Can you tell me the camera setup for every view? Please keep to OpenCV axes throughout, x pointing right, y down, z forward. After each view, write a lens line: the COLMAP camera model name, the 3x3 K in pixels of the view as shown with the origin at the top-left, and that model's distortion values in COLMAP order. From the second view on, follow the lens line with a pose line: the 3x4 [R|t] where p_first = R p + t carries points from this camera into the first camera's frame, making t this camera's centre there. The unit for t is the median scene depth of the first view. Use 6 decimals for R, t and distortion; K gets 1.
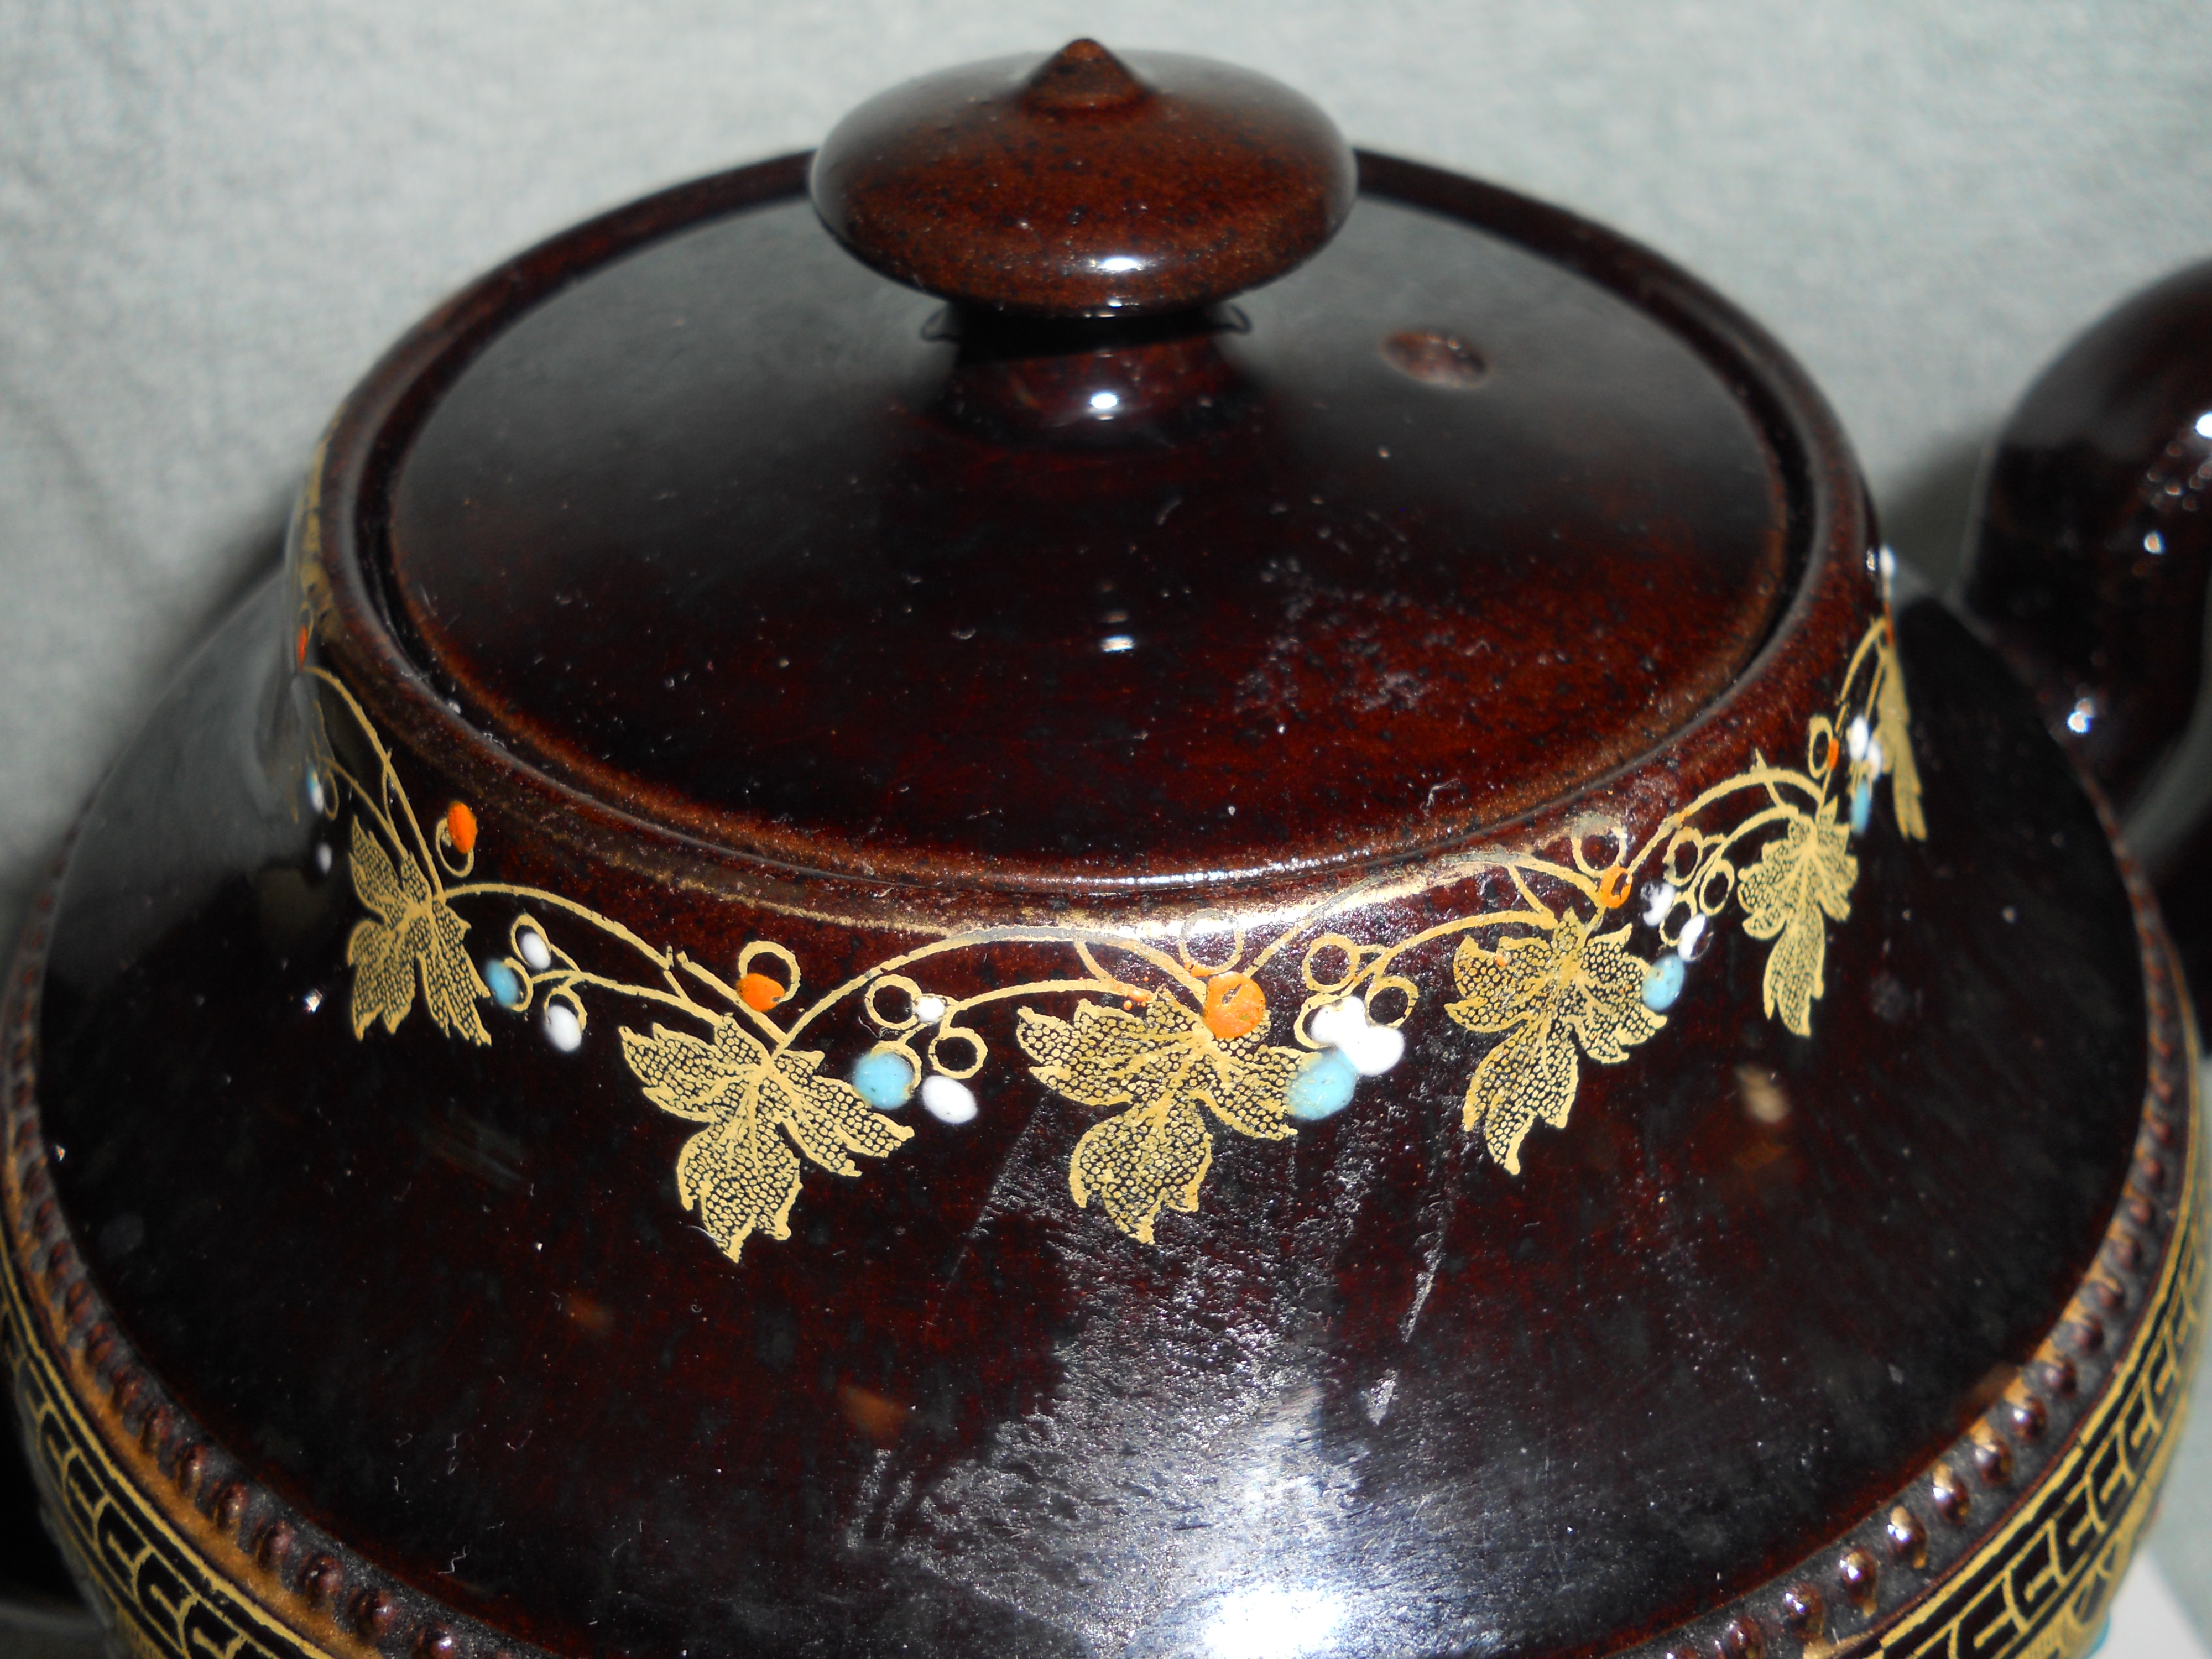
lens RADIAL K [[1970.0, 0, 1033.6], [0, 1970.0, 825.8], [0, 0, 1]] dist [-0.101891, 0.157327]
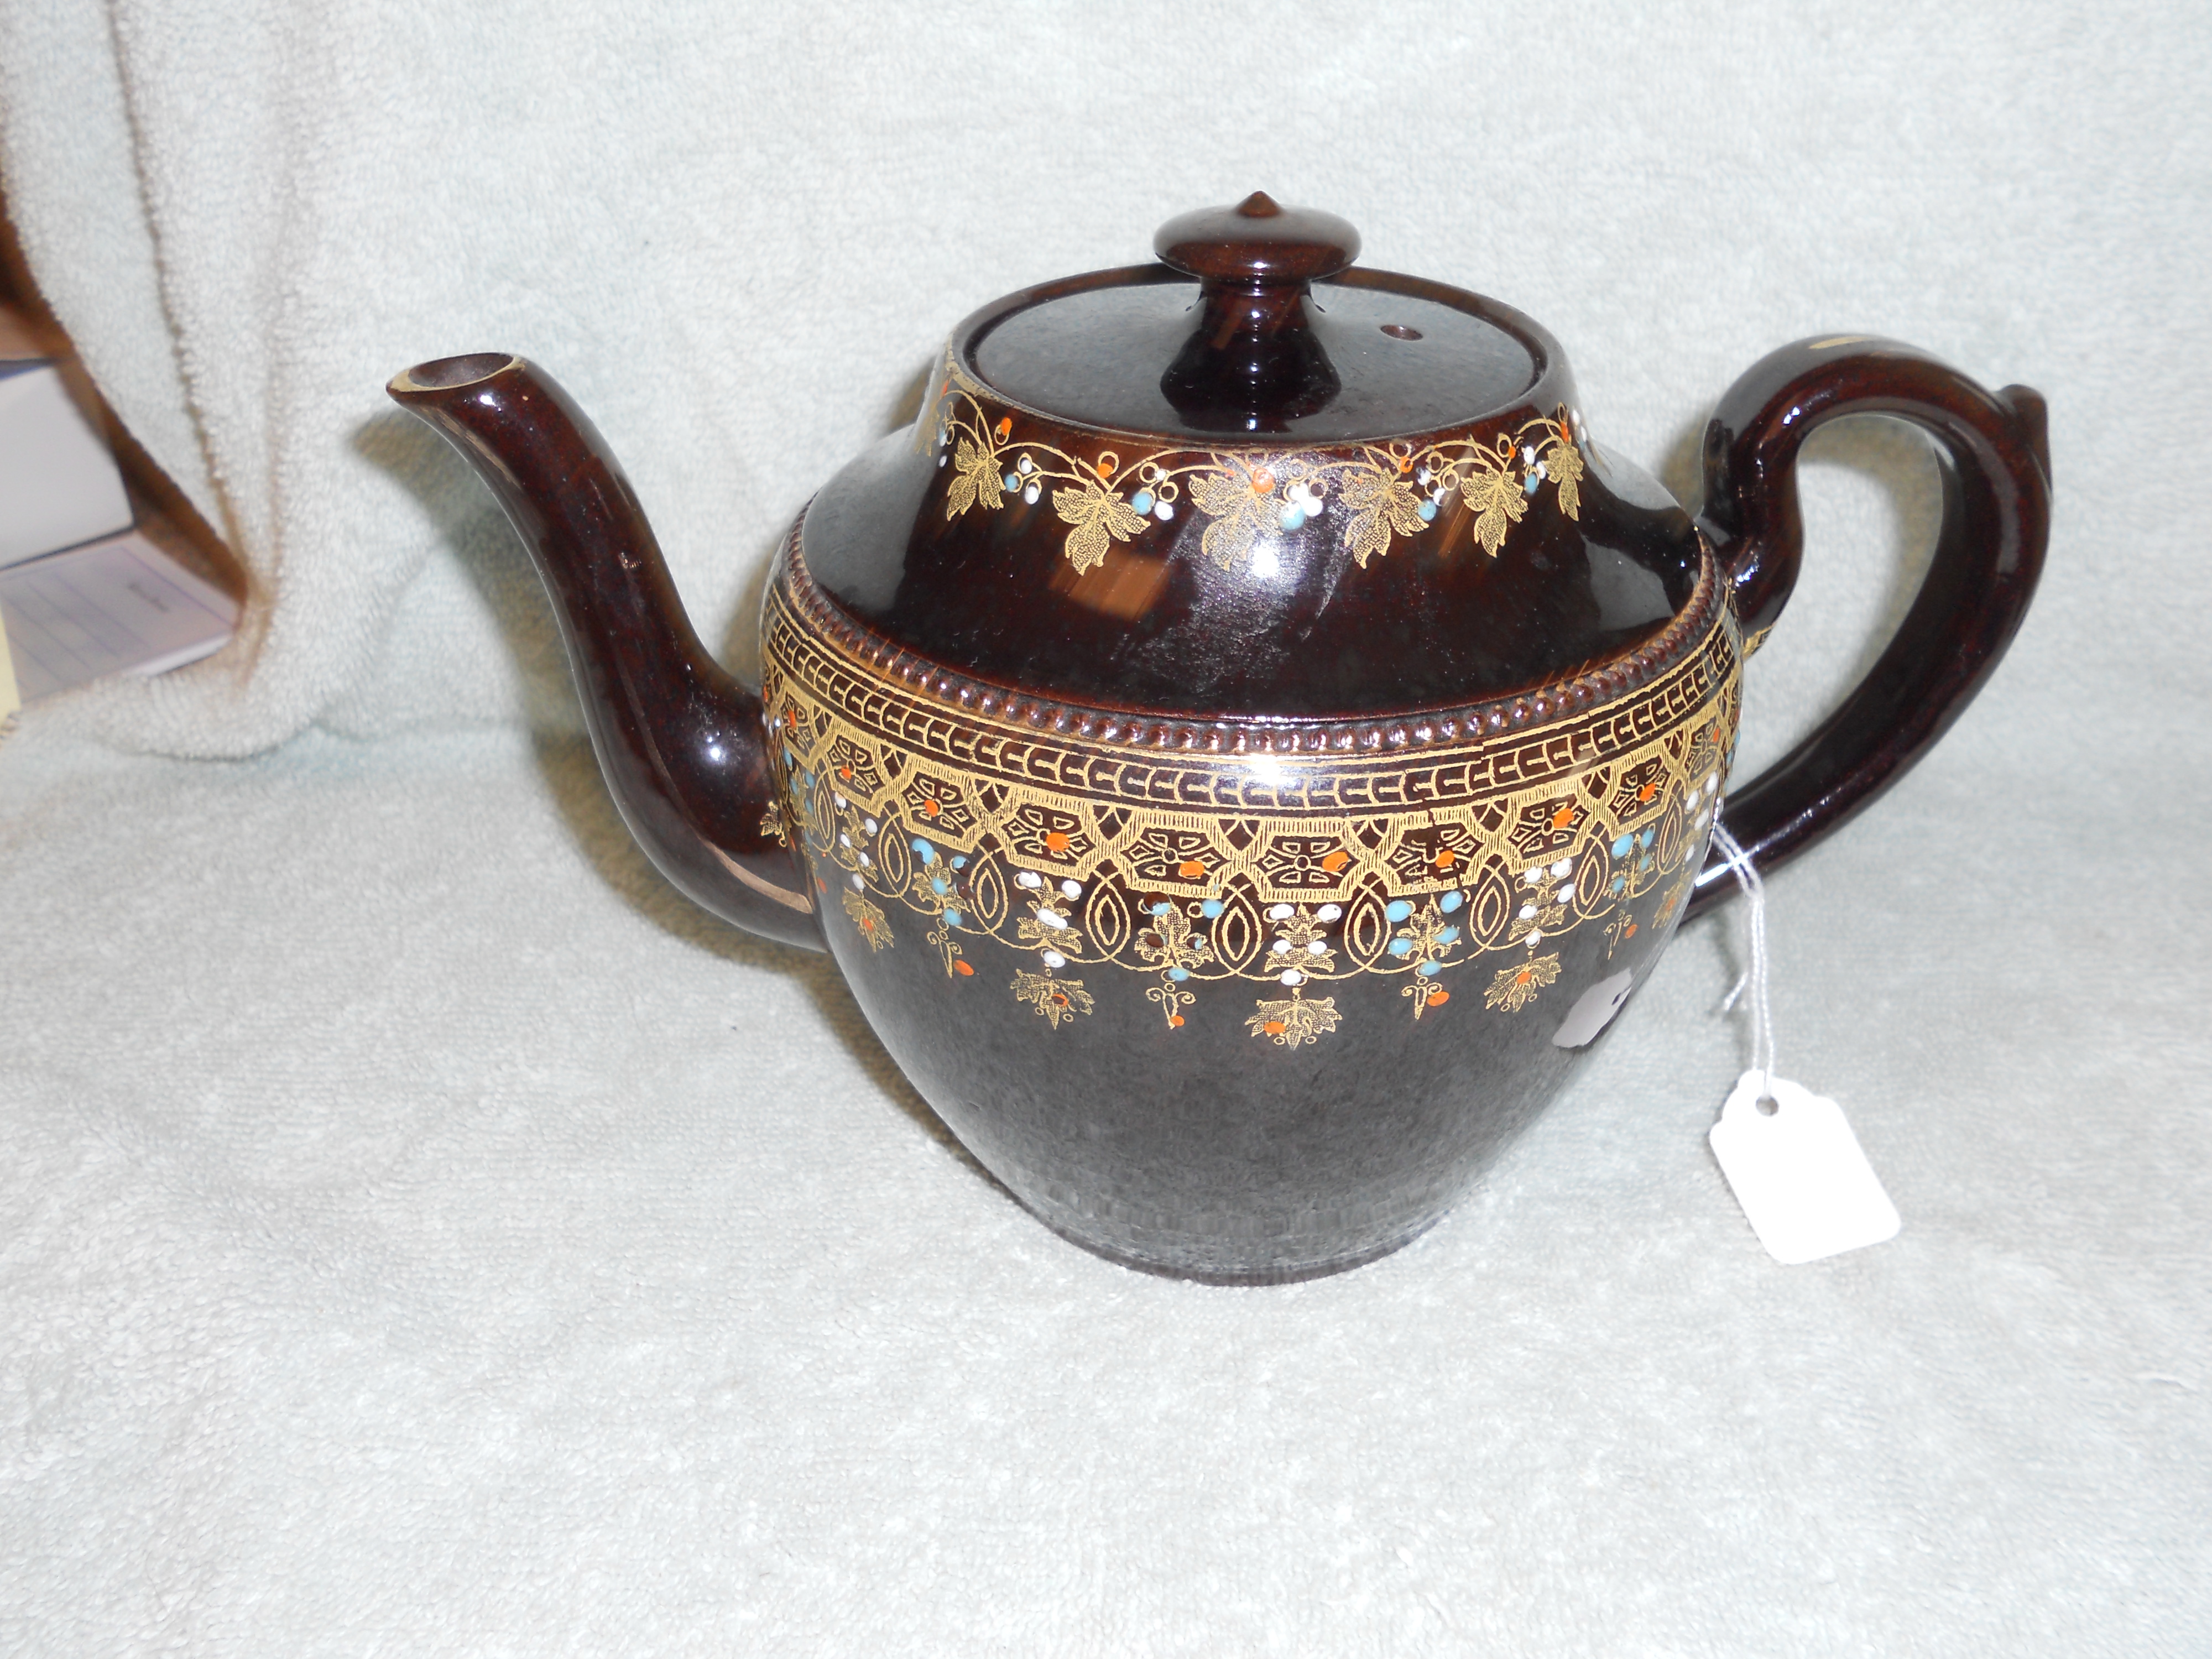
lens RADIAL K [[1970.0, 0, 1033.6], [0, 1970.0, 825.8], [0, 0, 1]] dist [-0.101891, 0.157327]
pose [[0.981448, 0.102421, -0.162082, 0.281766], [-0.127971, 0.979435, -0.155984, 1.054139], [0.142772, 0.173832, 0.974371, -1.748579]]
